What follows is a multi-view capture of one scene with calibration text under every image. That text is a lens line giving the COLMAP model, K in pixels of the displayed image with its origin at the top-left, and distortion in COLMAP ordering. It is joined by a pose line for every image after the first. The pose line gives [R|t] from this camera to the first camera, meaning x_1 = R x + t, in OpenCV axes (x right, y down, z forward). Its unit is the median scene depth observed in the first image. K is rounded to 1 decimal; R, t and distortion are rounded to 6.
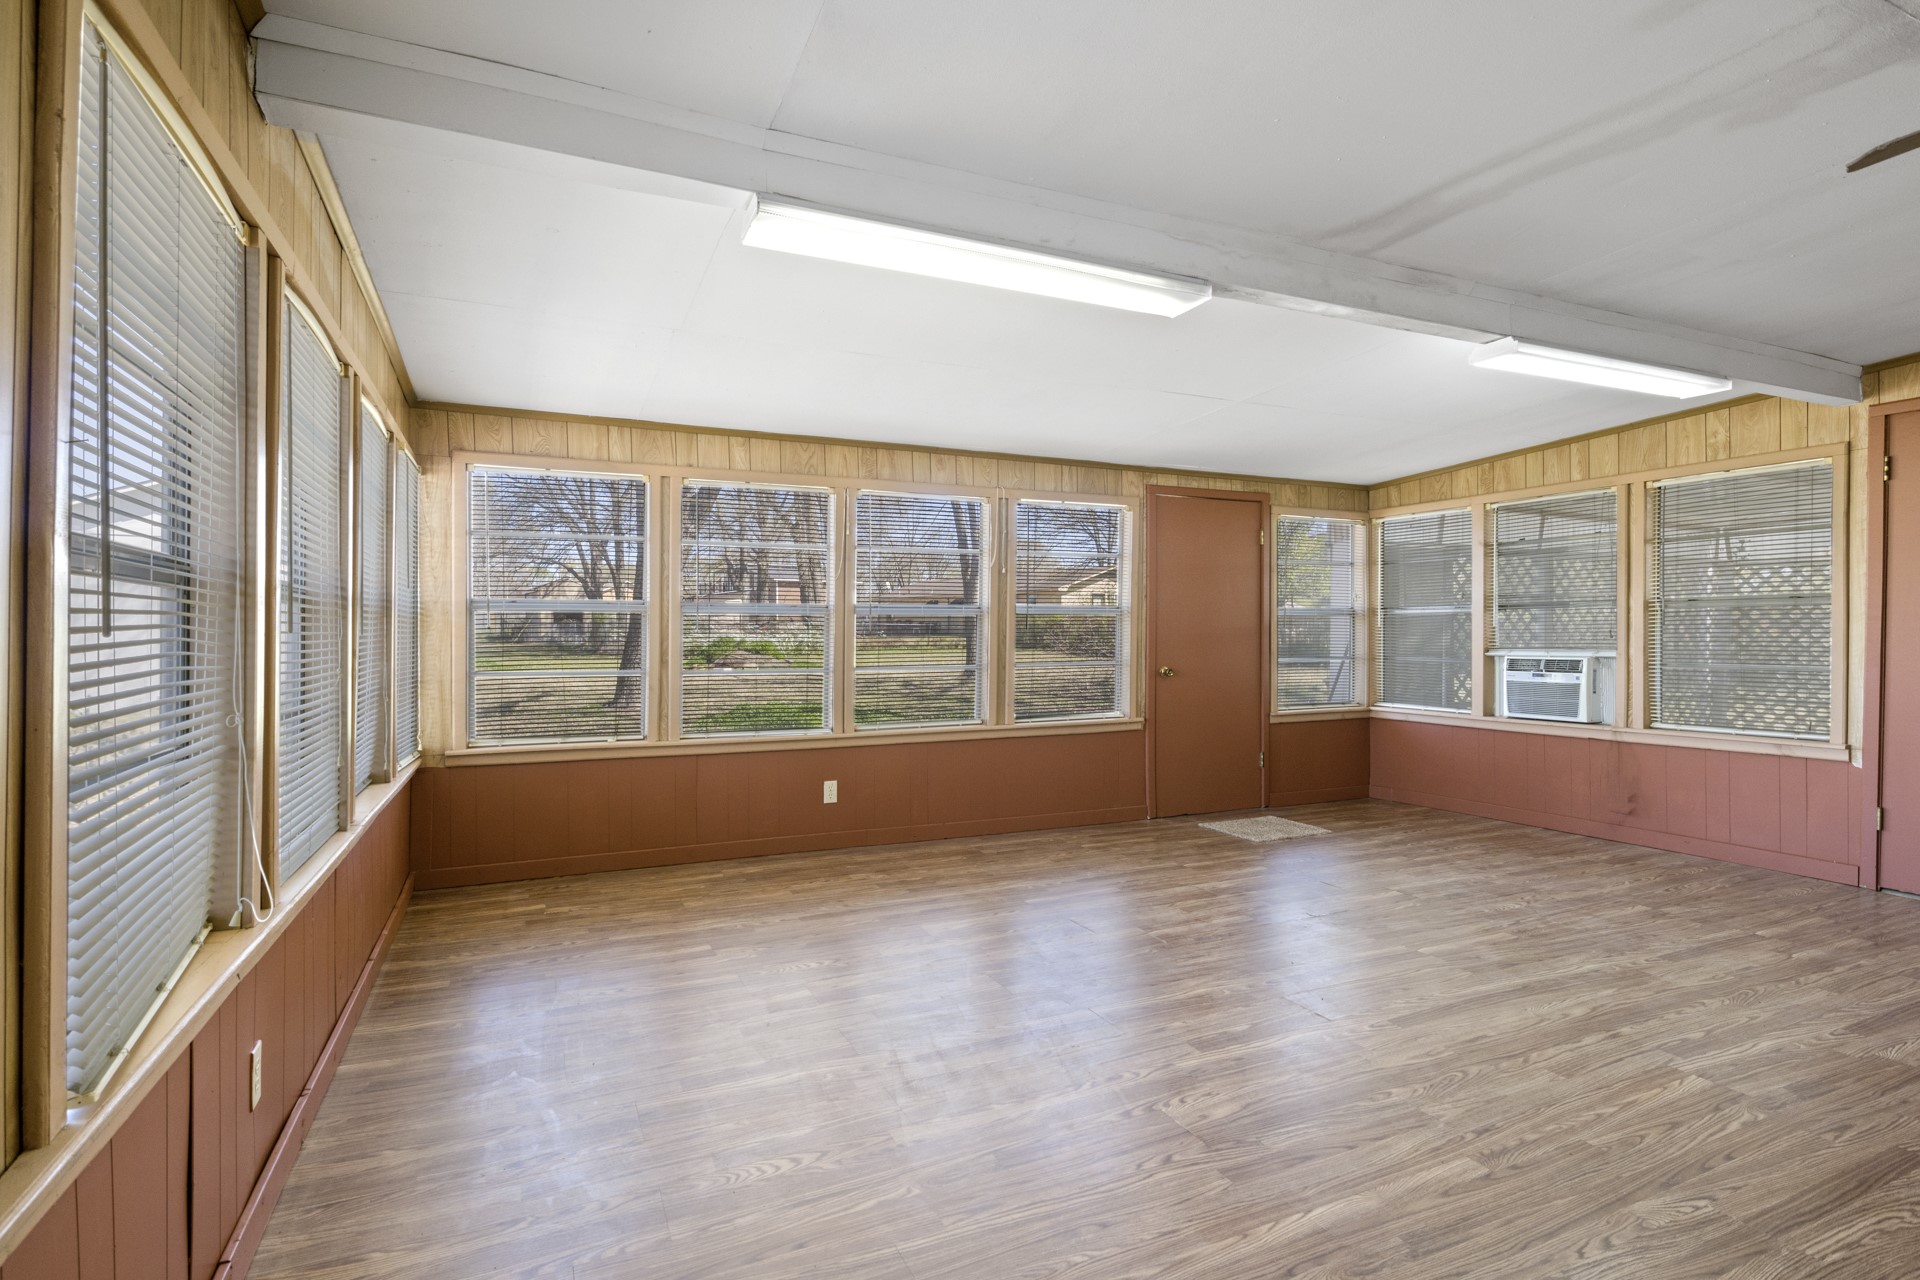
lens RADIAL K [[980.6, 0, 962.8], [0, 980.6, 630.2], [0, 0, 1]] dist [-0.009847, 0.000095]
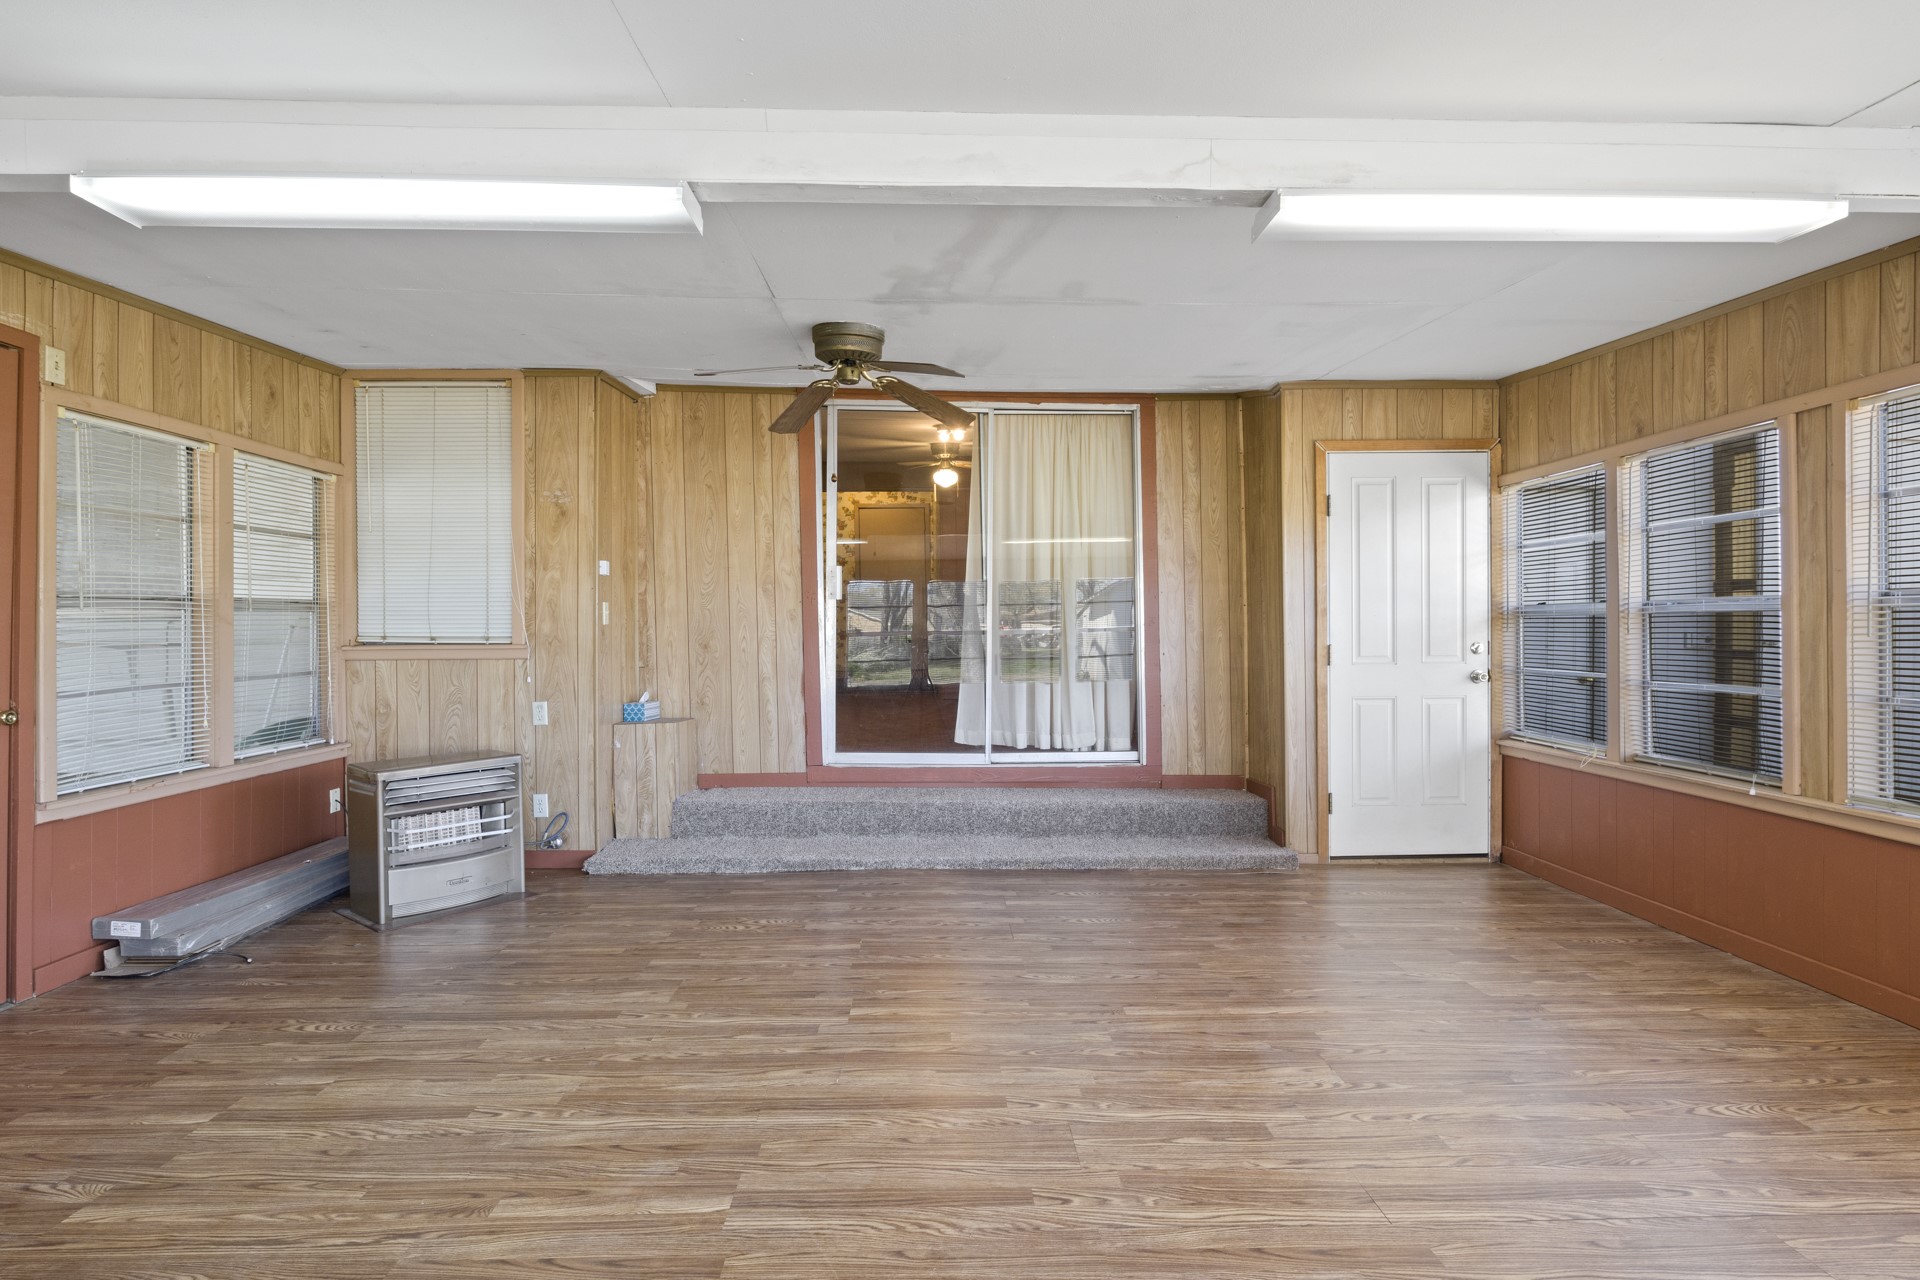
lens RADIAL K [[980.6, 0, 959.5], [0, 980.6, 639.4], [0, 0, 1]] dist [-0.009847, 0.000095]
pose [[-0.925067, 0.001372, 0.379801, 0.158303], [0.004698, 0.999958, 0.007830, -0.005174], [-0.379774, 0.009027, -0.925035, 1.831857]]
